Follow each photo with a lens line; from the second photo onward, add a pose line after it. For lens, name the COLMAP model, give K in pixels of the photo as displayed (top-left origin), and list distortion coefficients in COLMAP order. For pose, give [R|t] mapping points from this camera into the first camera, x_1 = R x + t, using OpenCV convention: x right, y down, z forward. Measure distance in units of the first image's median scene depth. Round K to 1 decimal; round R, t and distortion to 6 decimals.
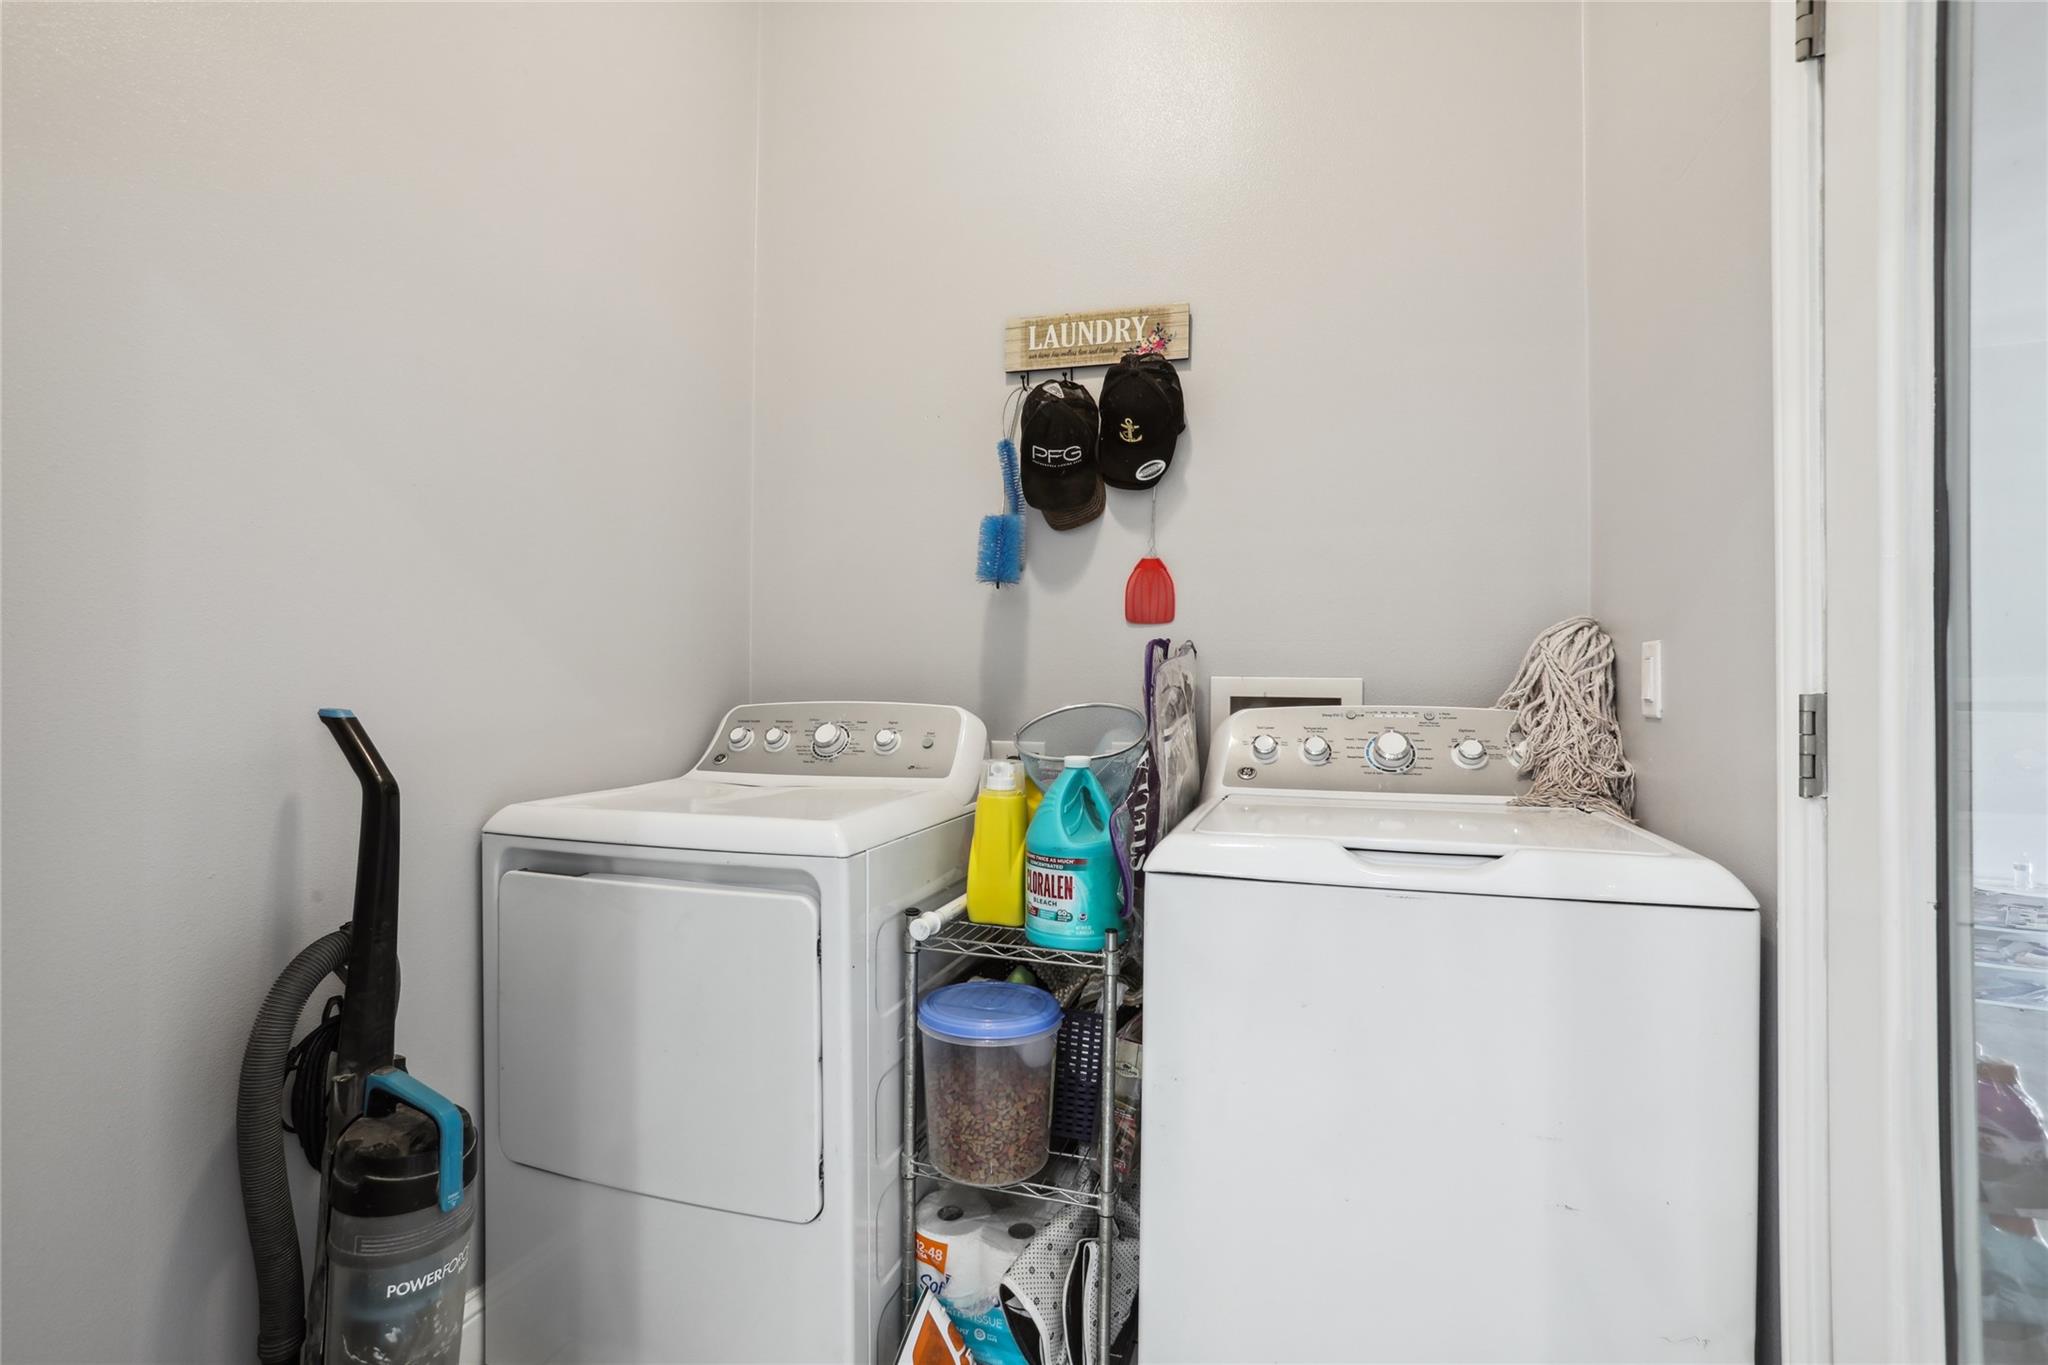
lens RADIAL K [[937.9, 0, 1025.3], [0, 937.9, 682.4], [0, 0, 1]] dist [-0.018922, 0.016342]
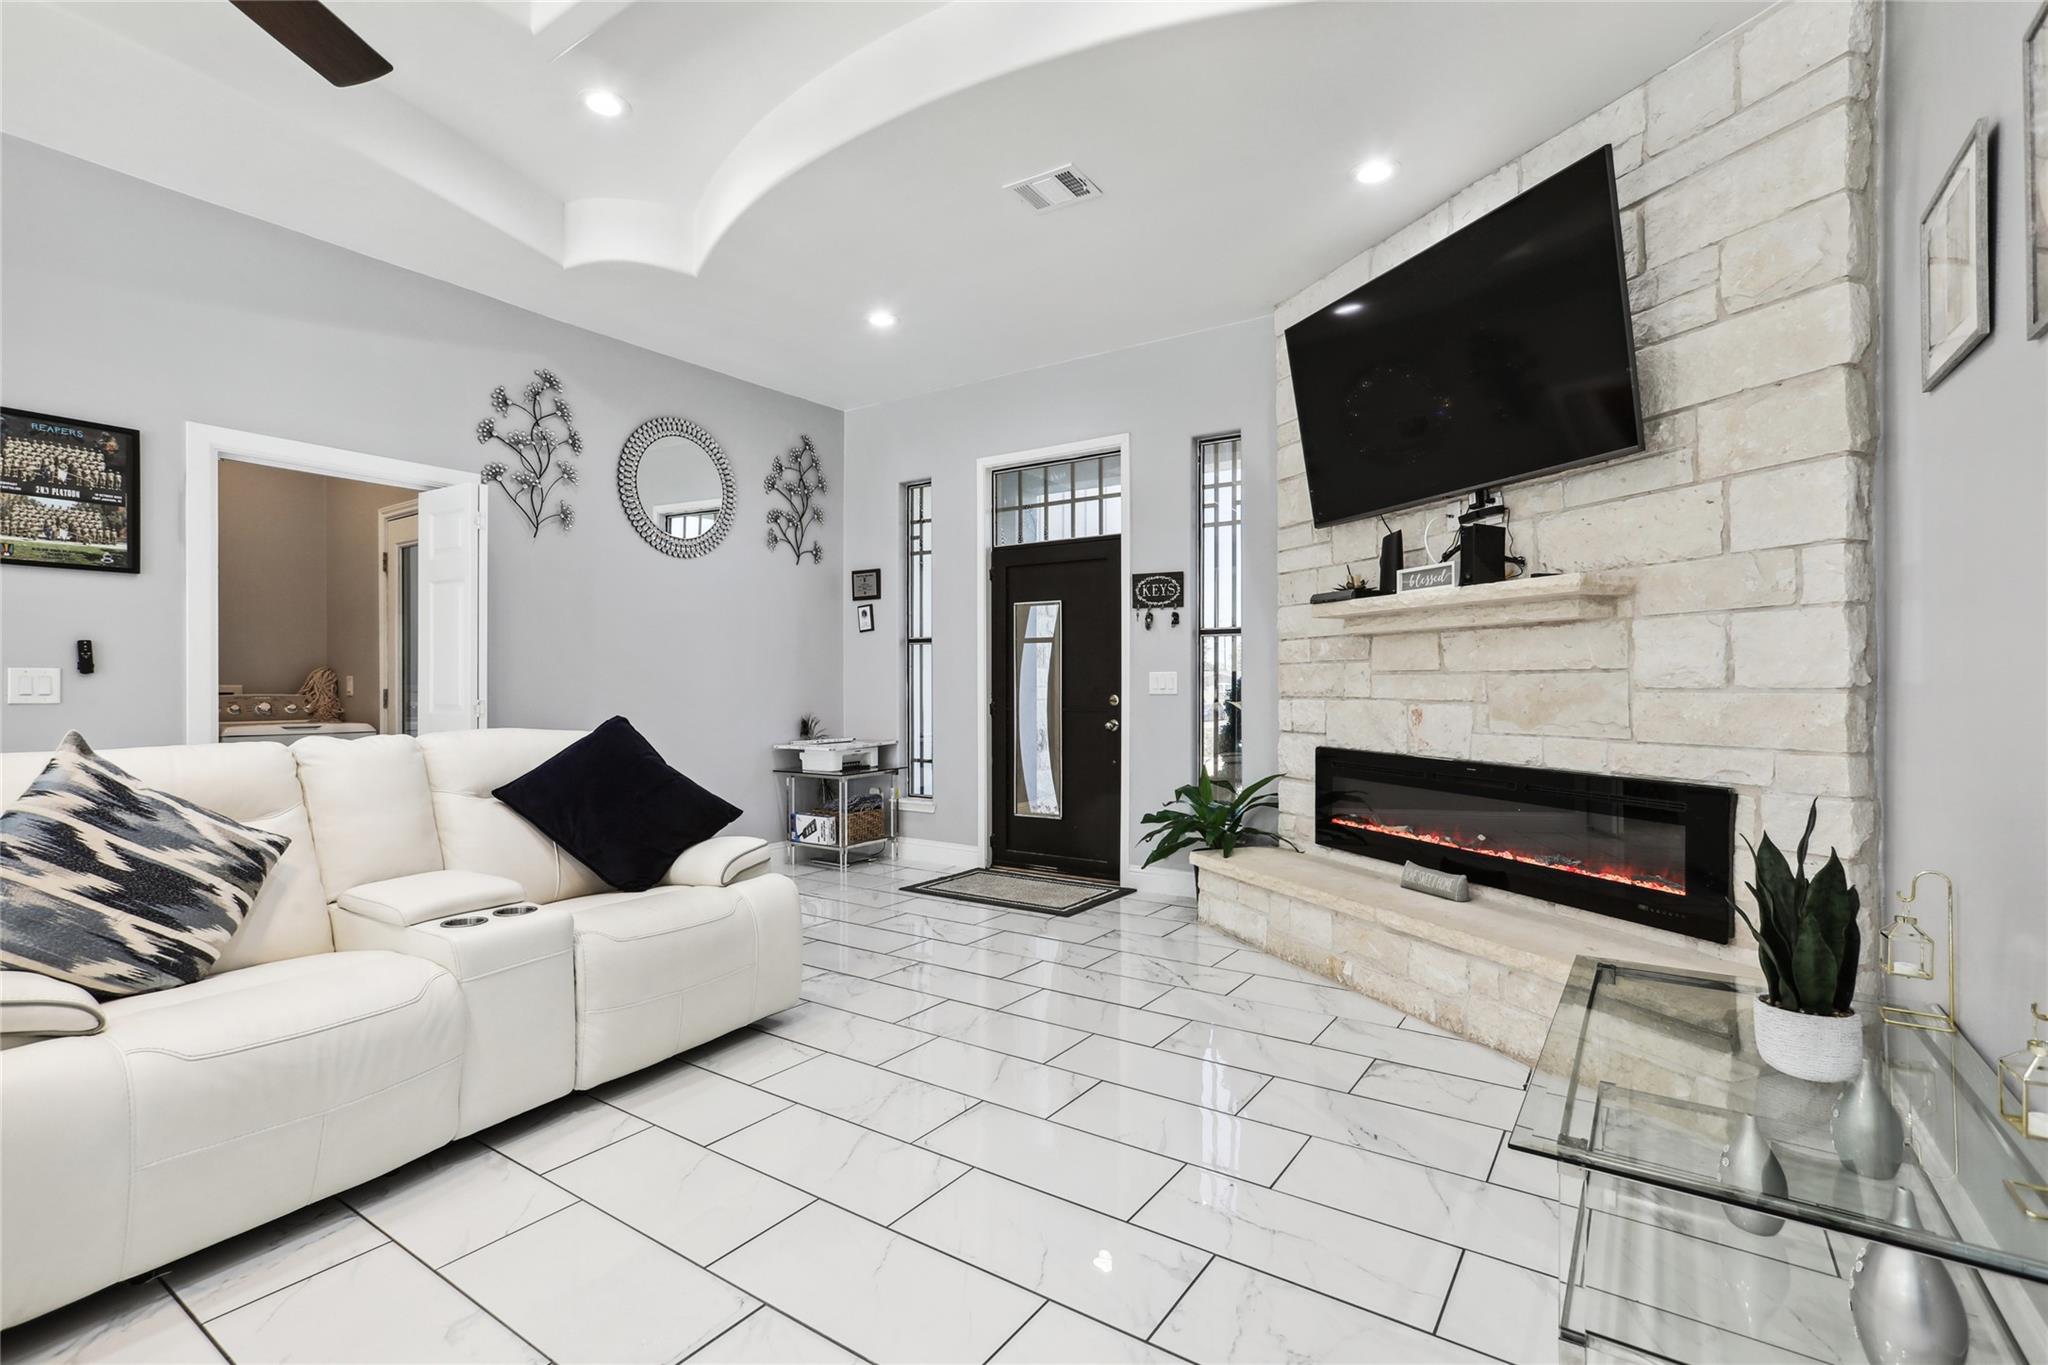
lens RADIAL K [[937.9, 0, 1031.1], [0, 937.9, 678.5], [0, 0, 1]] dist [-0.018922, 0.016342]
pose [[0.269495, 0.005483, 0.962986, -1.691441], [-0.002490, 0.999984, -0.004997, -0.017535], [-0.962999, -0.001051, 0.269504, -2.045836]]
